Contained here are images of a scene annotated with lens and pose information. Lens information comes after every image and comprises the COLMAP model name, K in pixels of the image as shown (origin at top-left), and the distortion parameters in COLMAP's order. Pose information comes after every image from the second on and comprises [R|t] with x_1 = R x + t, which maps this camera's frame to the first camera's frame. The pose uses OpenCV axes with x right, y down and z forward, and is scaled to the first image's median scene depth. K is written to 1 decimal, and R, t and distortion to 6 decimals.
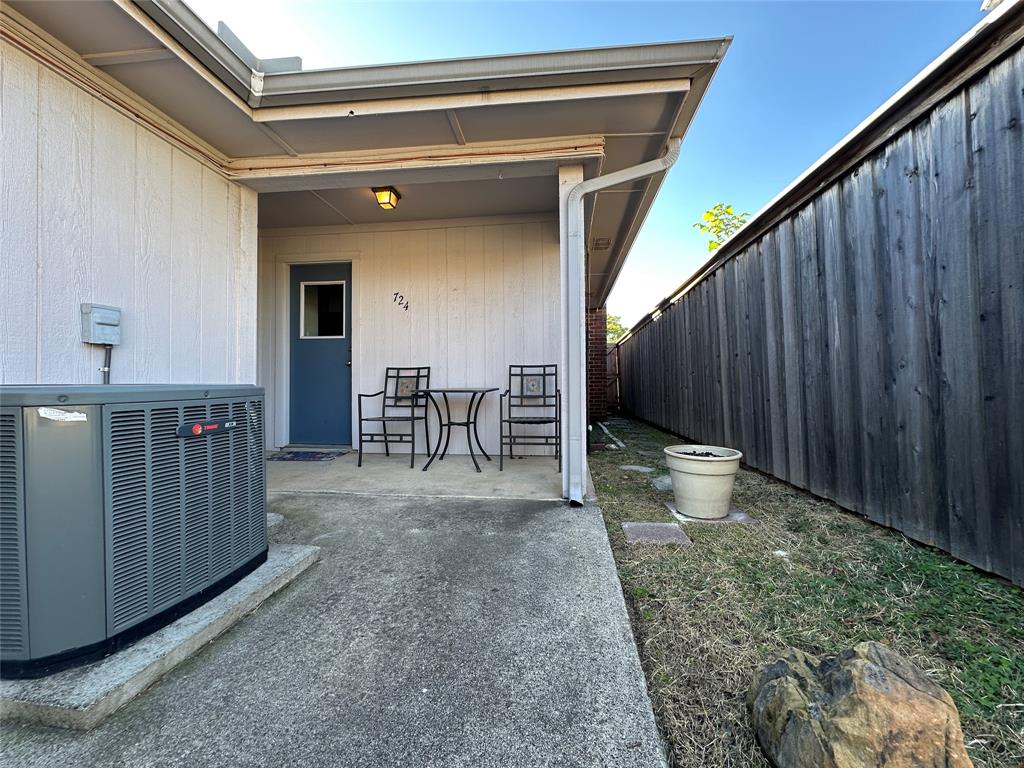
lens RADIAL K [[408.9, 0, 512.0], [0, 408.9, 384.0], [0, 0, 1]] dist [-0.002091, -0.000120]
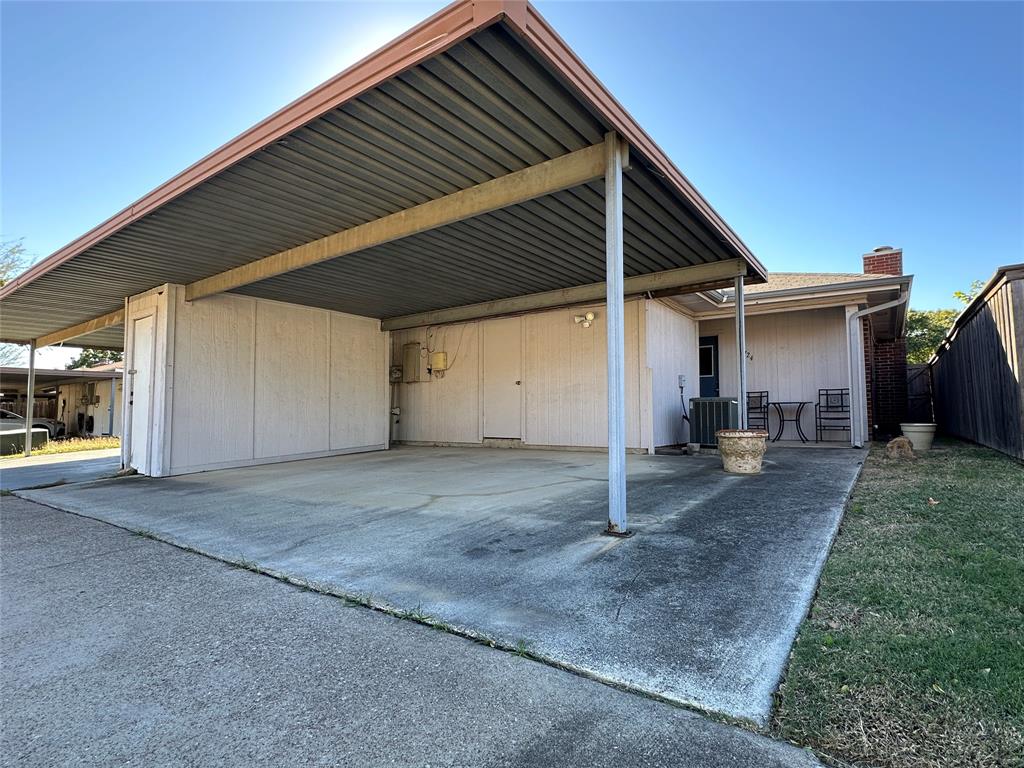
lens RADIAL K [[507.1, 0, 512.0], [0, 507.1, 384.0], [0, 0, 1]] dist [0.000052, 0.000190]
pose [[0.873508, -0.023597, -0.486238, -0.101660], [-0.001127, 0.998724, -0.050493, 0.045872], [0.486809, 0.044654, 0.872366, -1.640773]]
